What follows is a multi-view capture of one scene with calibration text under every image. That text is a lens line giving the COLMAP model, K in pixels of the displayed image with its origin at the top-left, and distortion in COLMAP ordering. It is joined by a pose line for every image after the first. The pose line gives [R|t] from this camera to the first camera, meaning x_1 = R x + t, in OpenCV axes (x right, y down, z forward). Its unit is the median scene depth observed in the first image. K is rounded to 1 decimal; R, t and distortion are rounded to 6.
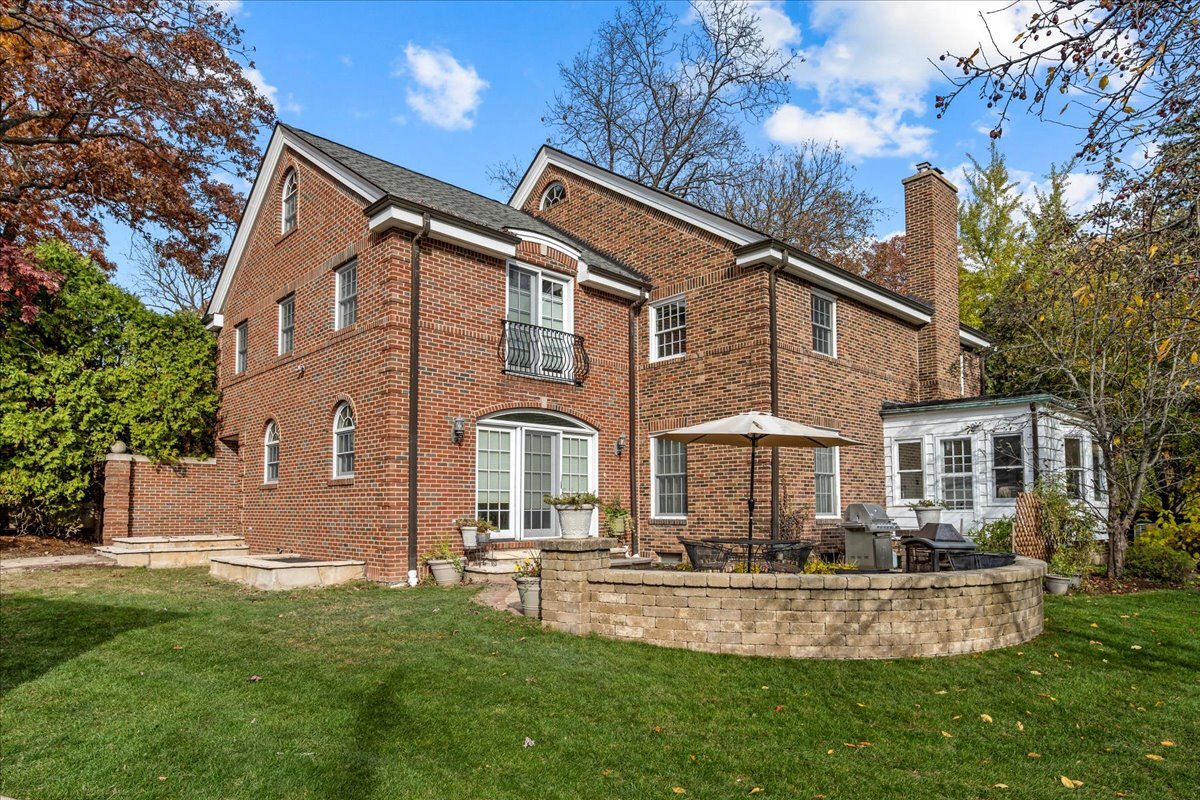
lens RADIAL K [[671.2, 0, 597.8], [0, 671.2, 474.5], [0, 0, 1]] dist [0.002554, 0.000945]
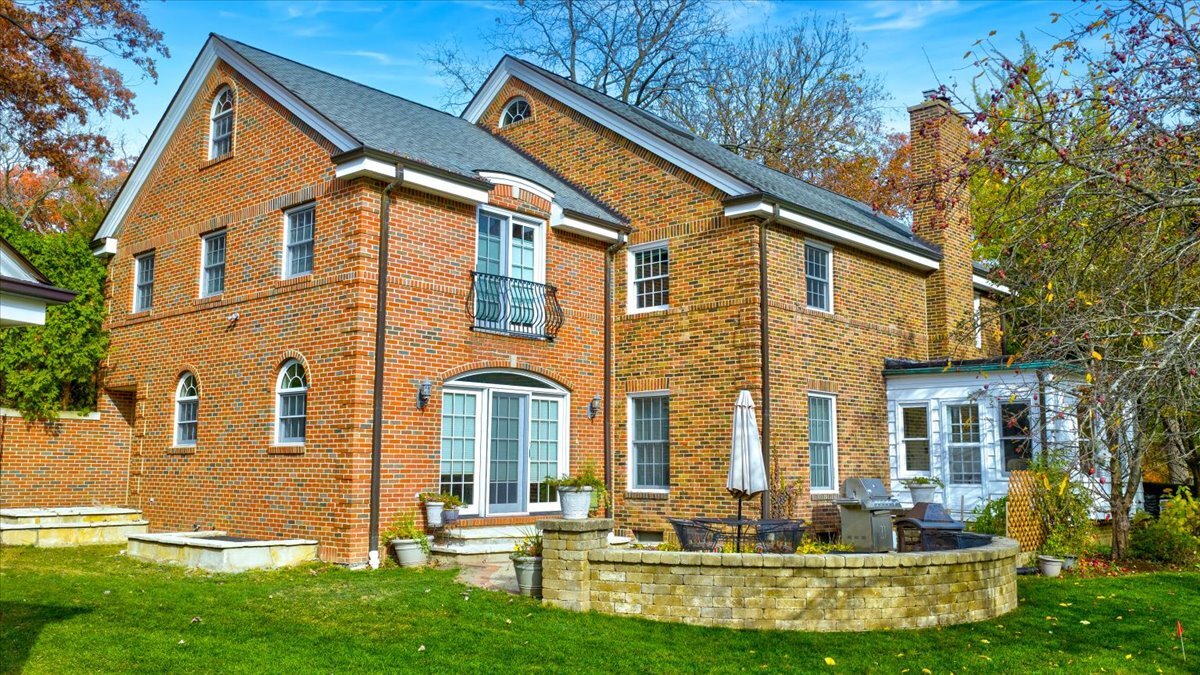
lens RADIAL K [[1006.5, 0, 600.1], [0, 1006.5, 319.8], [0, 0, 1]] dist [0.033918, -0.093896]
pose [[0.995966, 0.022128, 0.086956, -0.080704], [-0.014486, 0.996055, -0.087553, -0.044971], [-0.088550, 0.085940, 0.992357, -0.343927]]
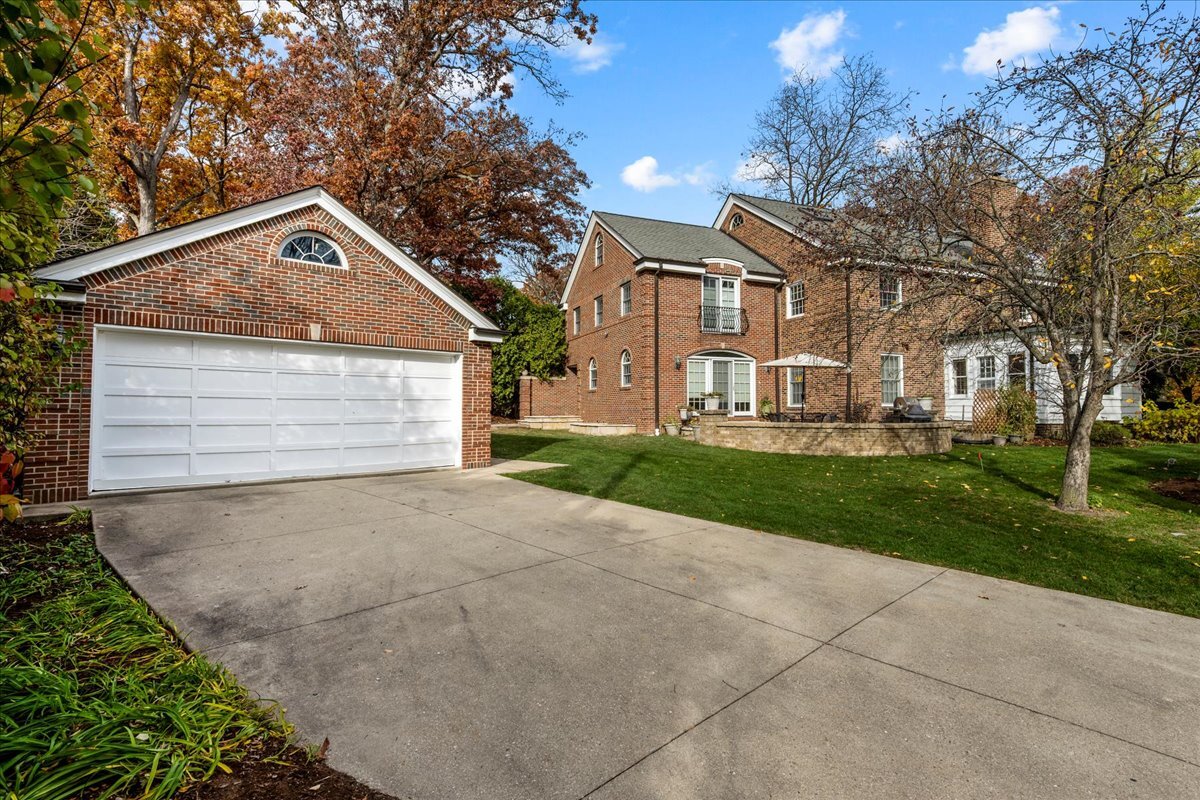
lens RADIAL K [[626.6, 0, 600.9], [0, 626.6, 378.6], [0, 0, 1]] dist [-0.036690, -0.000021]
pose [[0.919582, -0.017894, -0.392489, 0.292613], [0.017080, 0.999839, -0.005566, -0.008687], [0.392526, -0.001585, 0.919740, -0.768500]]
